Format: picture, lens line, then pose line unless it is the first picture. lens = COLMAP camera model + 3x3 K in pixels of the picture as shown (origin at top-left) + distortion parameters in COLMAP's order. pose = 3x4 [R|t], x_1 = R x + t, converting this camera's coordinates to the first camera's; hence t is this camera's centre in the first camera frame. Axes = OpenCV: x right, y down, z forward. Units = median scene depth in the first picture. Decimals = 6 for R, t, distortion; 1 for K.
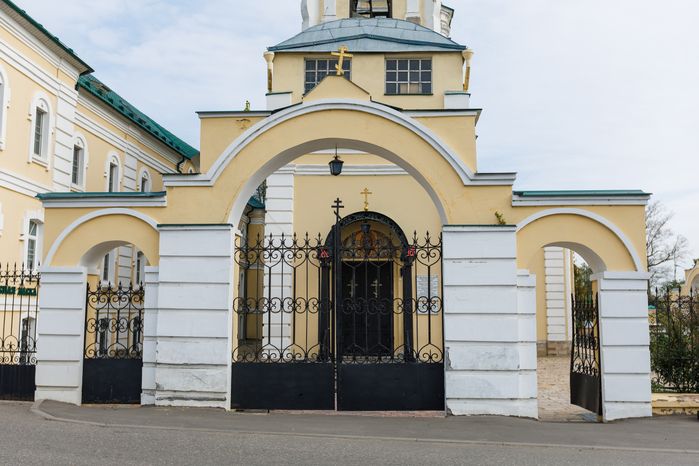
lens RADIAL K [[713.2, 0, 348.4], [0, 713.2, 234.7], [0, 0, 1]] dist [-0.005616, 0.000000]
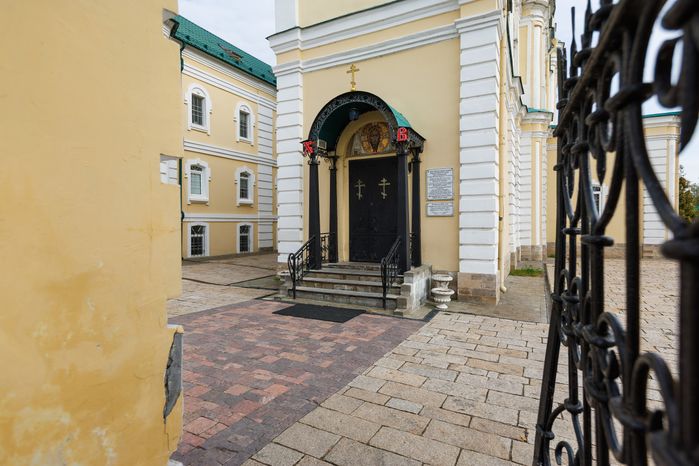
lens RADIAL K [[382.3, 0, 350.4], [0, 382.3, 231.3], [0, 0, 1]] dist [-0.000736, -0.000050]
pose [[0.915700, -0.005280, -0.401828, 0.210172], [0.055952, 0.991850, 0.114471, 0.079300], [0.397948, -0.127304, 0.908532, 0.606321]]
